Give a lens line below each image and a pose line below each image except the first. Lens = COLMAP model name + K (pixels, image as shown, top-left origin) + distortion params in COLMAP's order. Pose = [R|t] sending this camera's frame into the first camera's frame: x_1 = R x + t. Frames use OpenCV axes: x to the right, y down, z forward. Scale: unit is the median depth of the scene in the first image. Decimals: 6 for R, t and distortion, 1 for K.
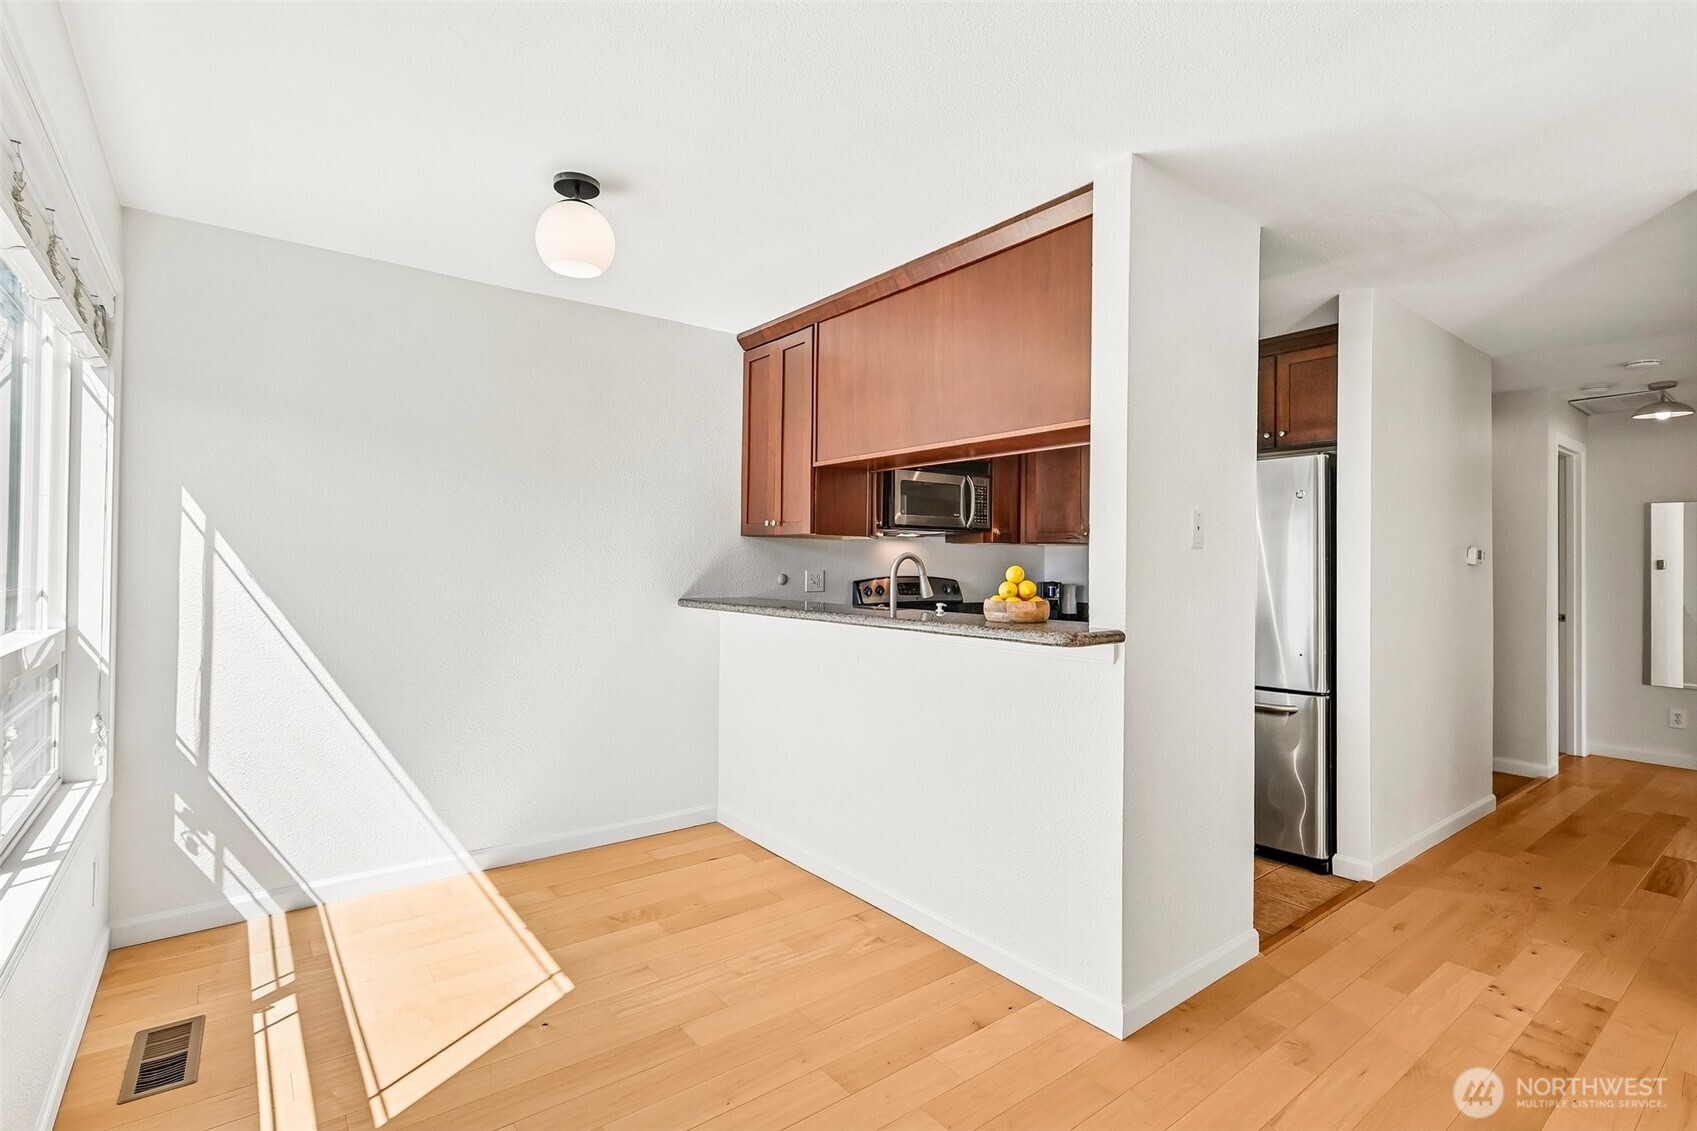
lens RADIAL K [[803.2, 0, 861.5], [0, 803.2, 556.2], [0, 0, 1]] dist [-0.010761, 0.007773]
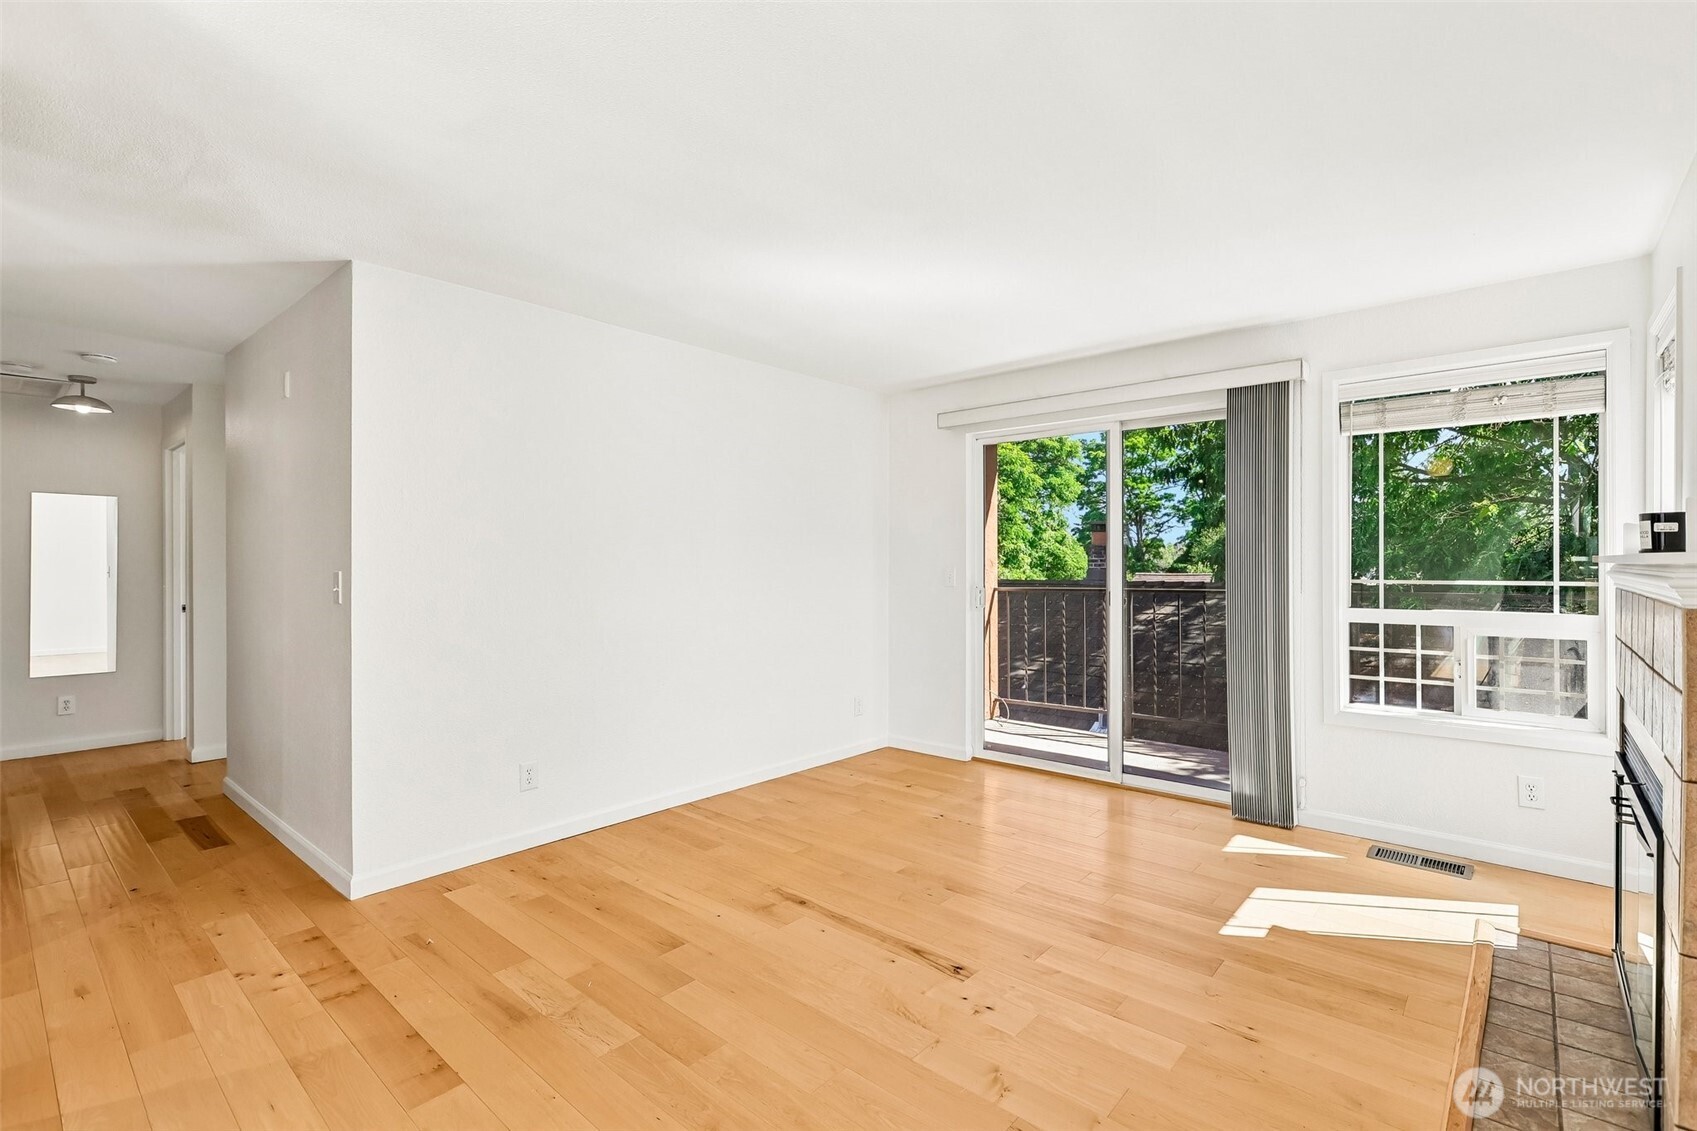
lens RADIAL K [[774.1, 0, 851.4], [0, 774.1, 571.7], [0, 0, 1]] dist [0.002264, 0.001884]
pose [[-0.182375, -0.024162, 0.982932, -0.269959], [-0.010004, 0.999692, 0.022718, -0.001723], [-0.983178, -0.005690, -0.182561, 0.372021]]
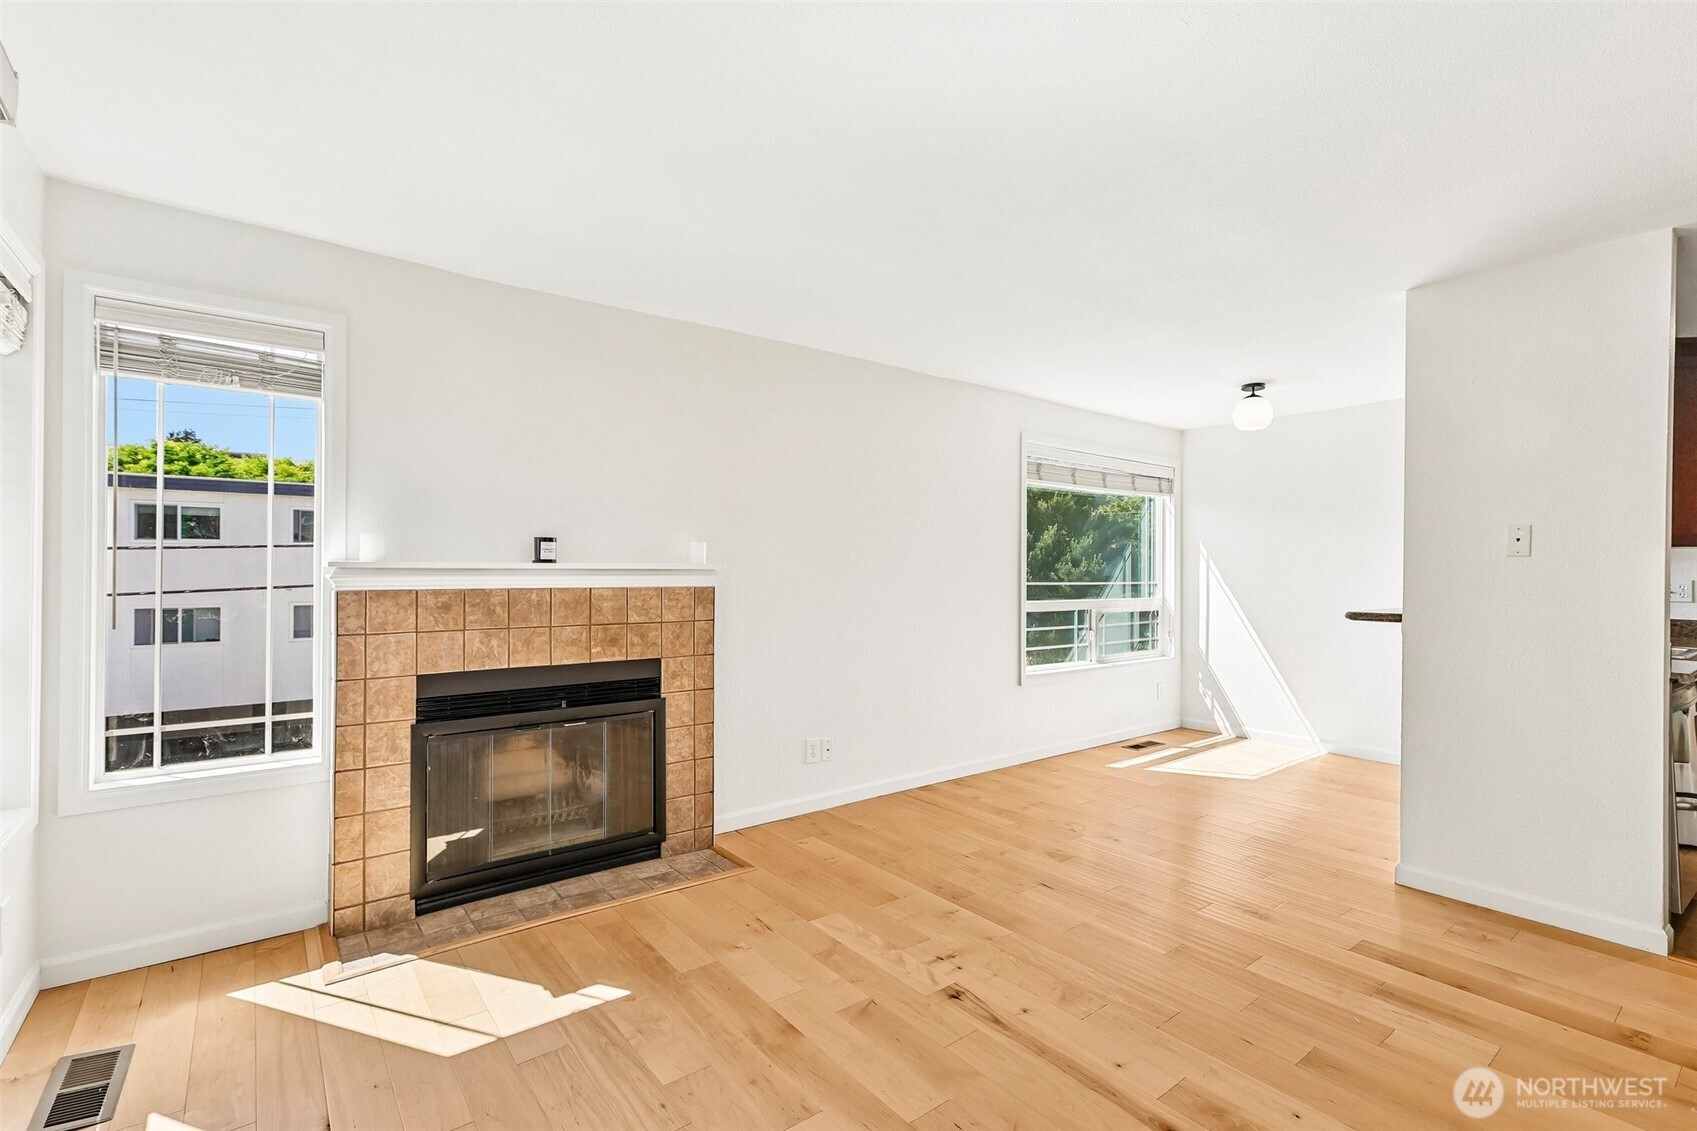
lens RADIAL K [[774.1, 0, 869.5], [0, 774.1, 564.0], [0, 0, 1]] dist [0.002264, 0.001884]
pose [[0.012804, -0.017747, -0.999761, 1.402293], [0.005091, 0.999831, -0.017683, 0.015661], [0.999905, -0.004863, 0.012893, -0.009935]]
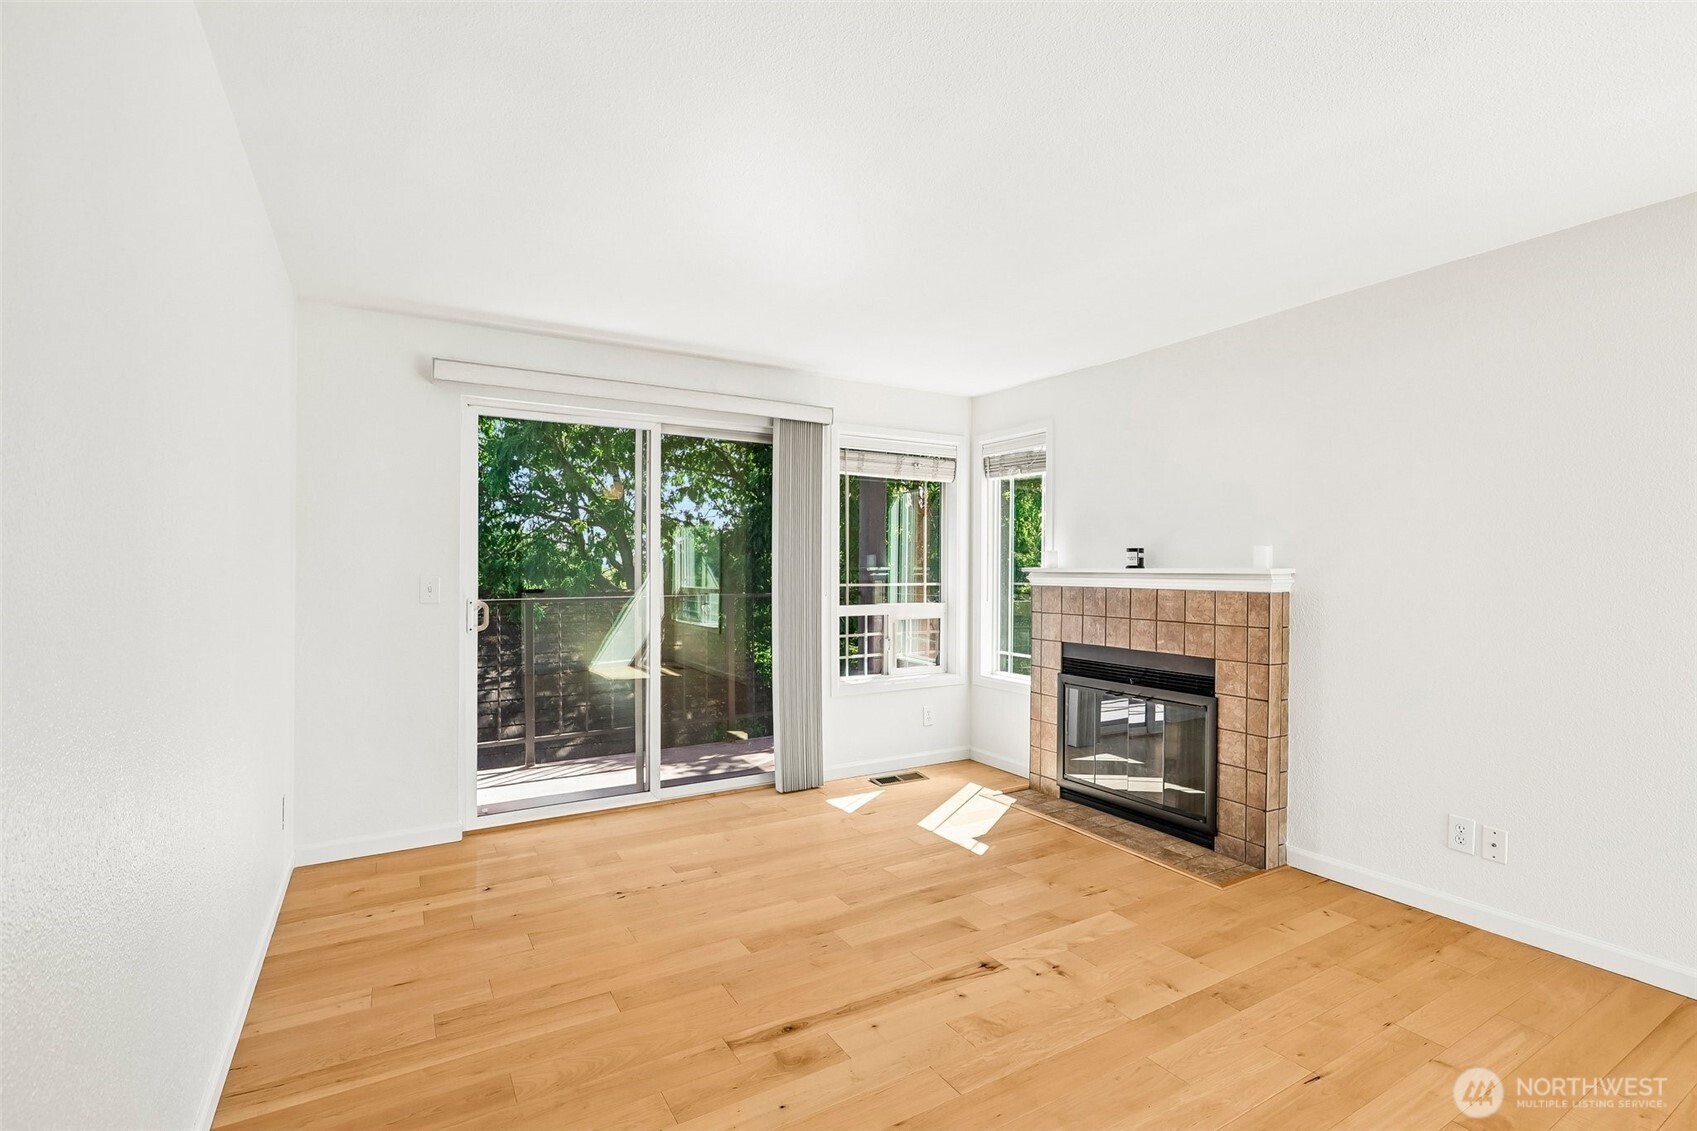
lens RADIAL K [[788.4, 0, 866.3], [0, 788.4, 566.4], [0, 0, 1]] dist [-0.006501, 0.001351]
pose [[-0.993289, -0.016731, 0.114445, 0.600793], [-0.018213, 0.999763, -0.011913, 0.014272], [-0.114219, -0.013918, -0.993358, 1.026034]]
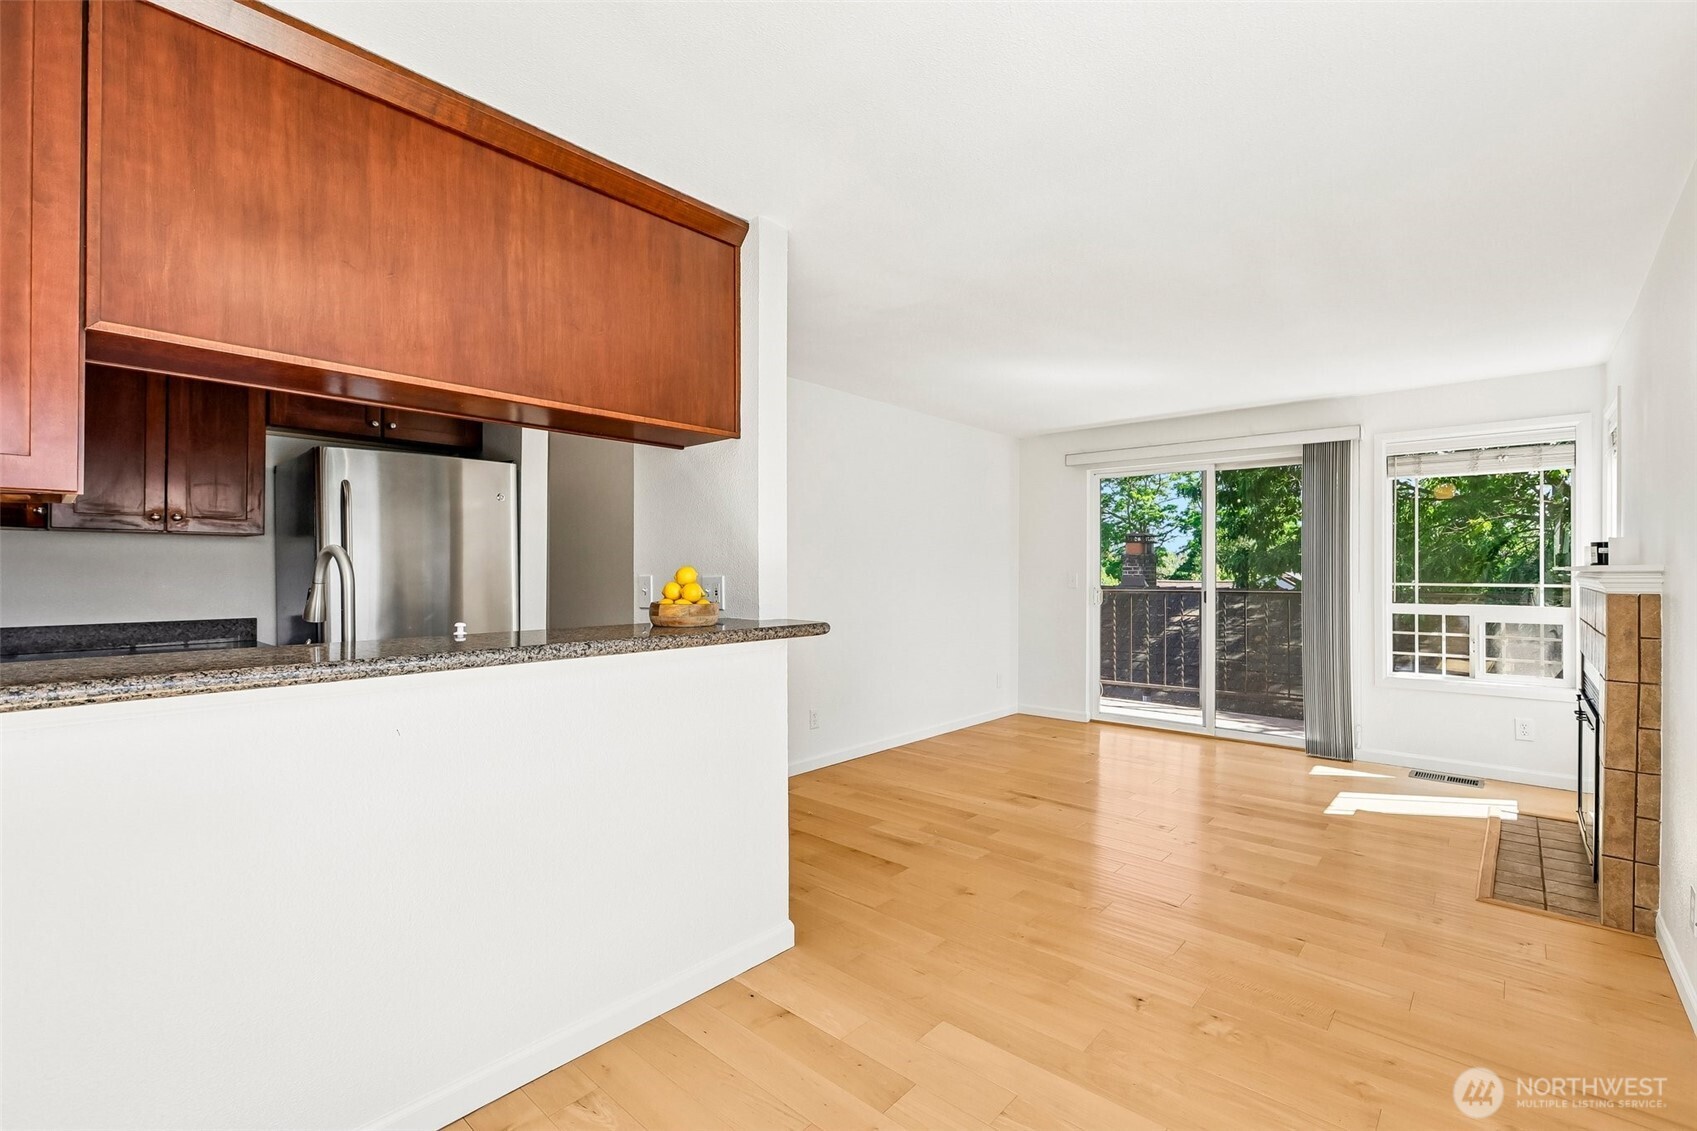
lens RADIAL K [[748.4, 0, 853.7], [0, 748.4, 575.9], [0, 0, 1]] dist [-0.002812, 0.002104]
pose [[-0.176045, -0.021656, 0.984144, -0.648417], [-0.014176, 0.999710, 0.019463, 0.000296], [-0.984280, -0.010525, -0.176301, 0.871967]]
